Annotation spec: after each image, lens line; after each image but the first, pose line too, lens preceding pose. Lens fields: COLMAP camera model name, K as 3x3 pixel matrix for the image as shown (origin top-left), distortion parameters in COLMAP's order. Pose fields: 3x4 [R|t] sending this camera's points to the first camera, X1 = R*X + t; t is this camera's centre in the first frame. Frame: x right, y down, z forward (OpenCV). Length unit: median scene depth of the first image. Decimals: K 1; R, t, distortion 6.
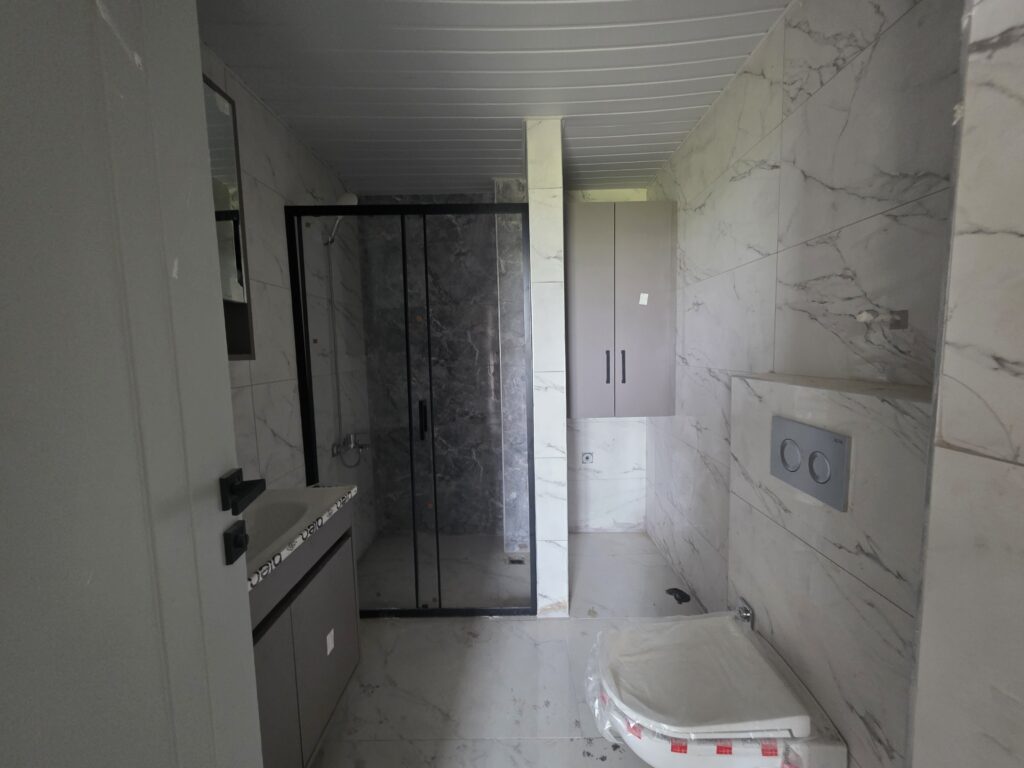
lens RADIAL K [[406.4, 0, 515.3], [0, 406.4, 388.3], [0, 0, 1]] dist [0.002112, 0.000276]
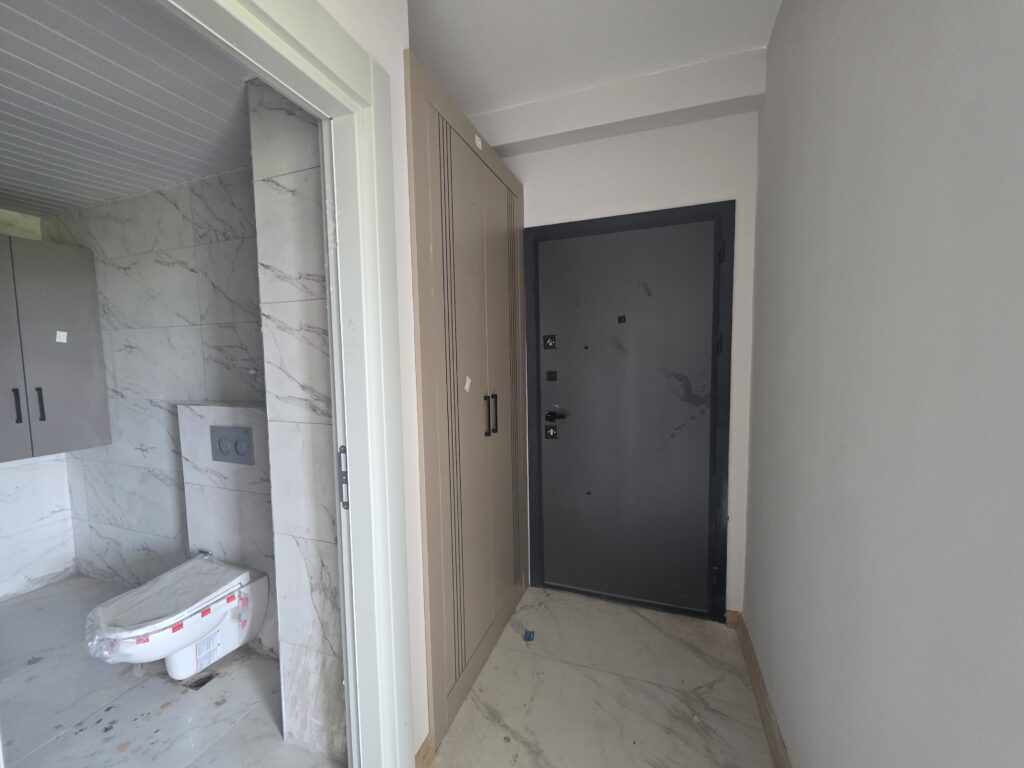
lens RADIAL K [[406.4, 0, 516.0], [0, 406.4, 388.0], [0, 0, 1]] dist [0.002112, 0.000276]
pose [[0.322908, -0.052851, 0.944954, -0.470290], [0.097464, 0.994988, 0.022344, -0.003032], [-0.941399, 0.084884, 0.326441, -0.652047]]
